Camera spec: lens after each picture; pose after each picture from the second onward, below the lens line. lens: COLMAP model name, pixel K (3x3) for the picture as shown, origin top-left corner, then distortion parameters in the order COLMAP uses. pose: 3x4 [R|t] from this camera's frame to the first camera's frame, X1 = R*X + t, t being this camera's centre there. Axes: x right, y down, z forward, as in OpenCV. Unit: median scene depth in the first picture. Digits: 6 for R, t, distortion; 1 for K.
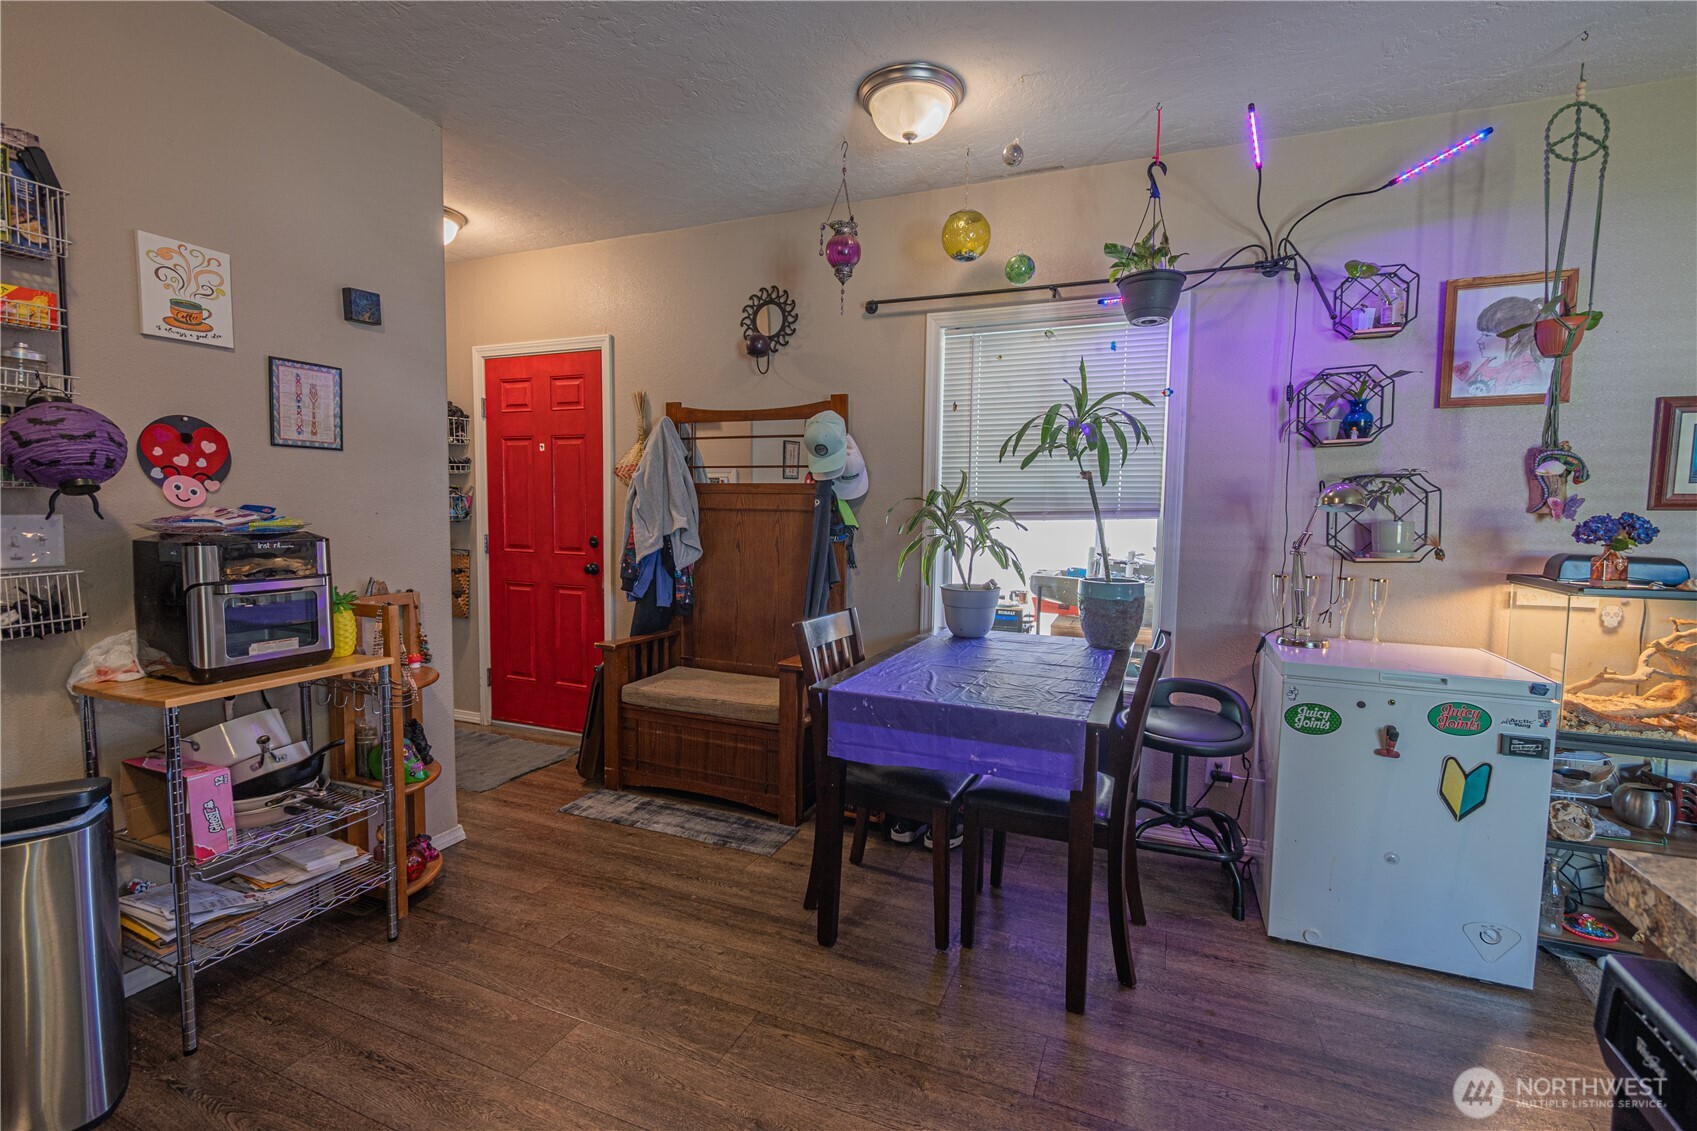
lens RADIAL K [[755.7, 0, 843.5], [0, 755.7, 560.7], [0, 0, 1]] dist [0.001942, 0.001053]
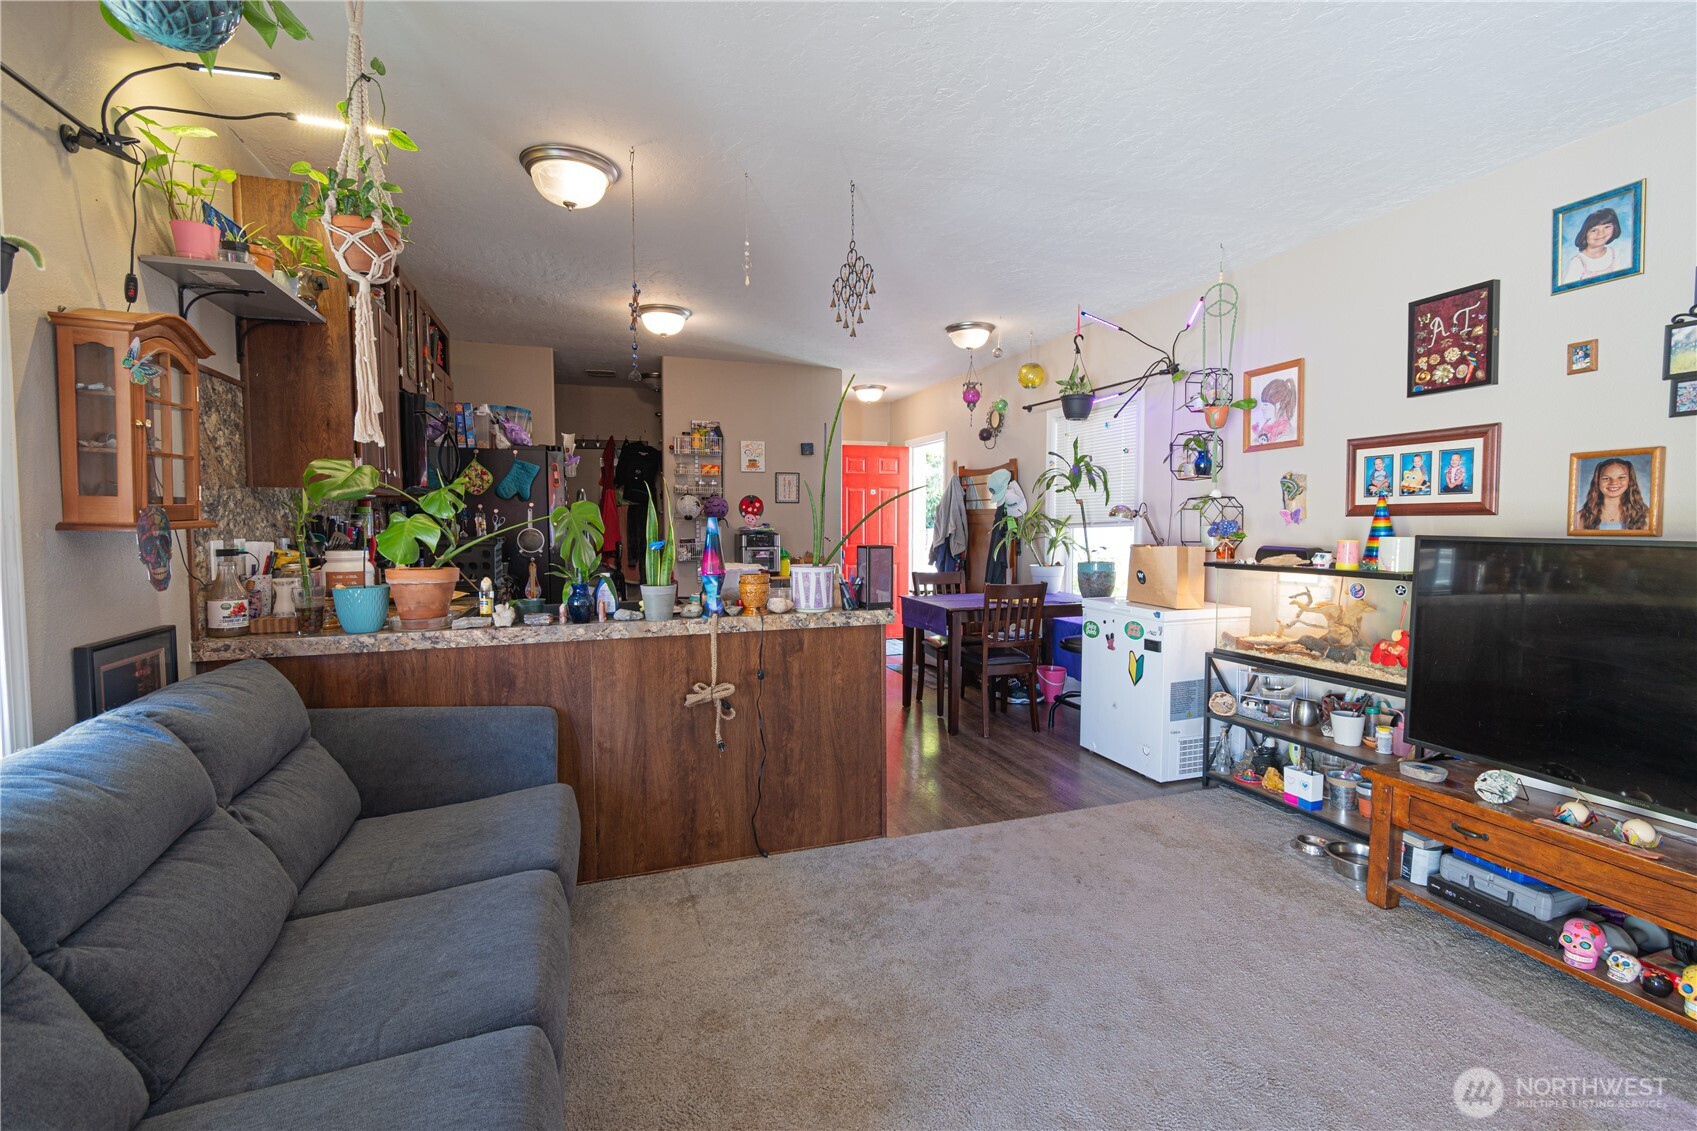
lens RADIAL K [[755.7, 0, 850.9], [0, 755.7, 558.0], [0, 0, 1]] dist [0.001942, 0.001053]
pose [[0.666050, 0.023462, -0.745538, 1.653289], [-0.043954, 0.999003, -0.007828, 0.072208], [0.744611, 0.037983, 0.666417, -0.734444]]
